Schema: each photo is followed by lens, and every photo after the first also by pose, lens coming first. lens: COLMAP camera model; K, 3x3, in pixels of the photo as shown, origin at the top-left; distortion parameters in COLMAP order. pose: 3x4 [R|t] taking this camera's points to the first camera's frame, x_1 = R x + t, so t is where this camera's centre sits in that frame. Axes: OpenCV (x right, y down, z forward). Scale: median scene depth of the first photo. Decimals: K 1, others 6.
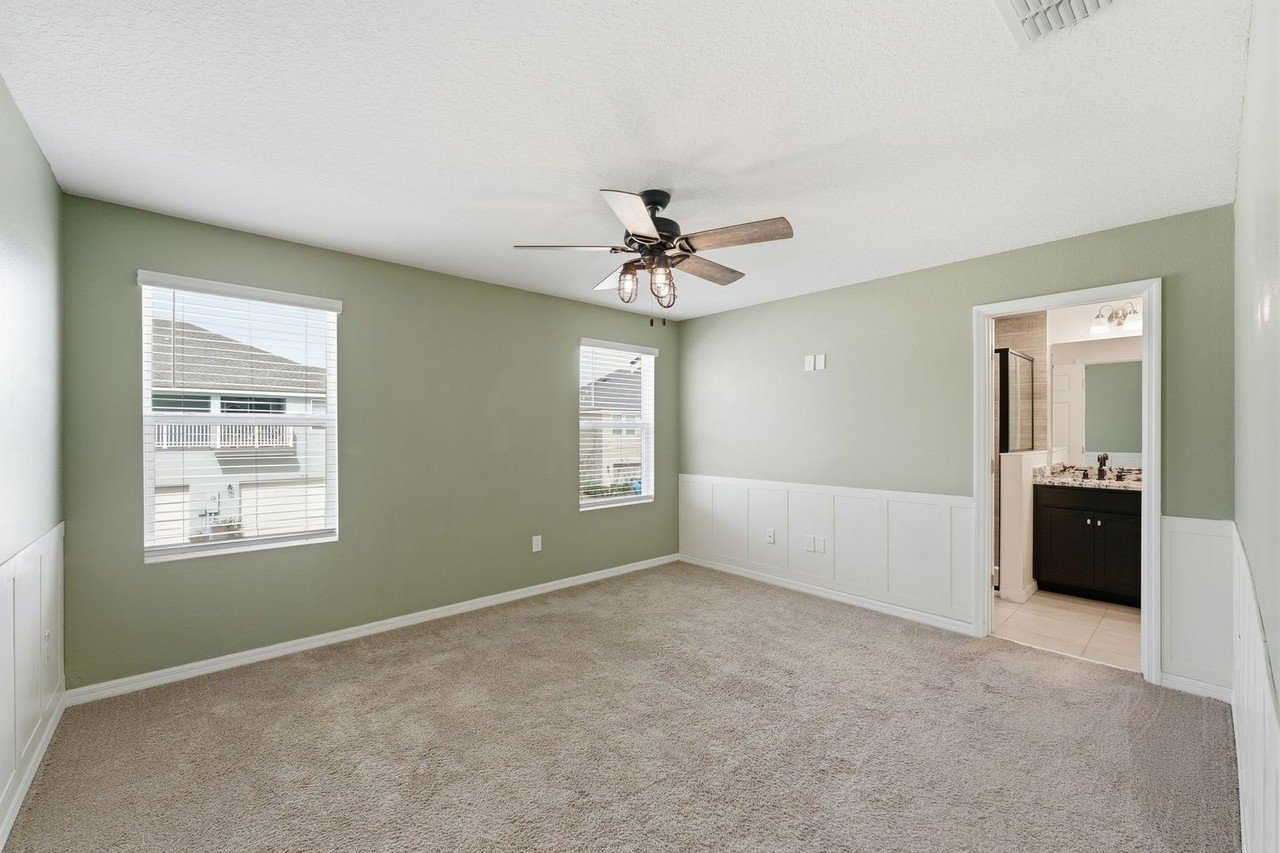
lens RADIAL K [[520.8, 0, 626.7], [0, 520.8, 426.7], [0, 0, 1]] dist [-0.000202, 0.000653]
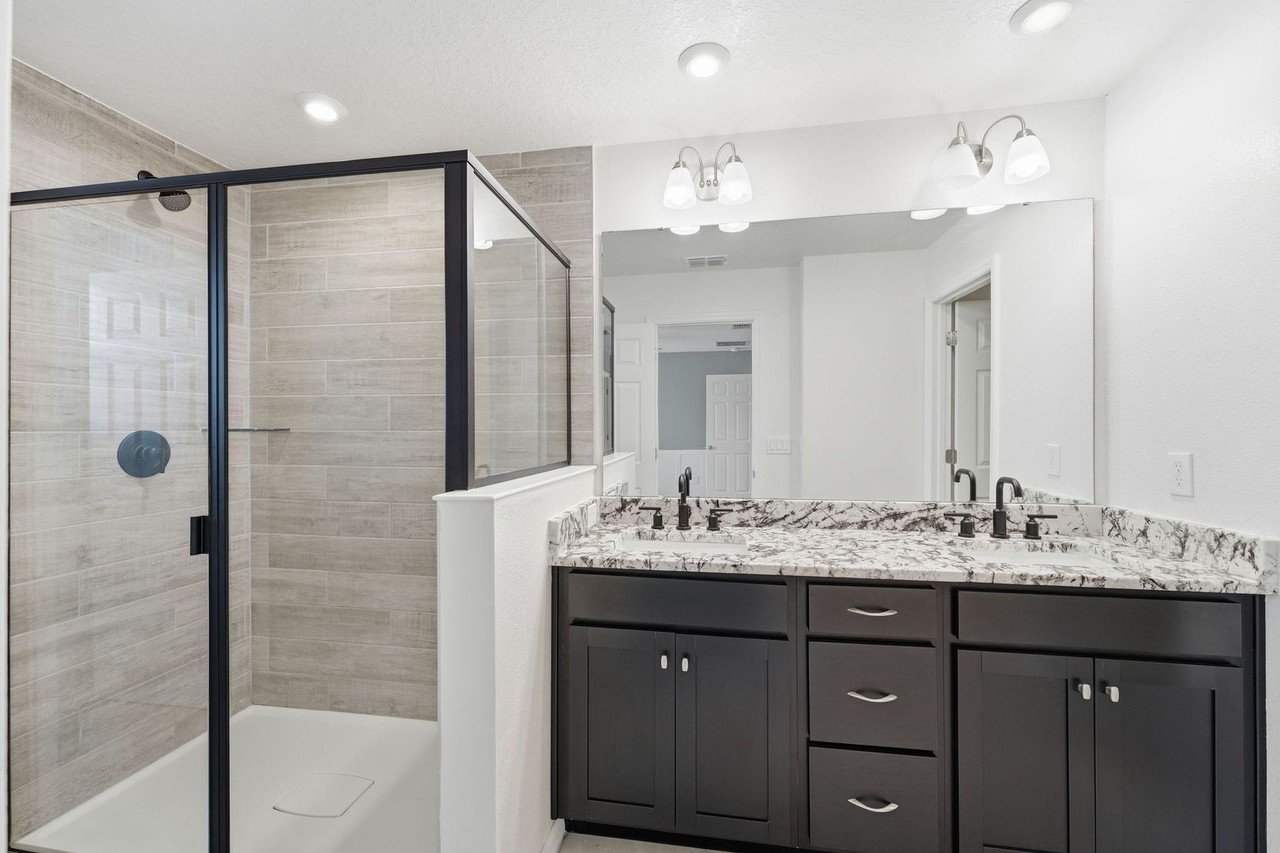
lens RADIAL K [[520.8, 0, 640.7], [0, 520.8, 427.6], [0, 0, 1]] dist [-0.000202, 0.000653]
pose [[0.773804, -0.002048, 0.633422, 0.590306], [0.003976, 0.999991, -0.001624, 0.014211], [-0.633413, 0.003776, 0.773805, 0.667700]]
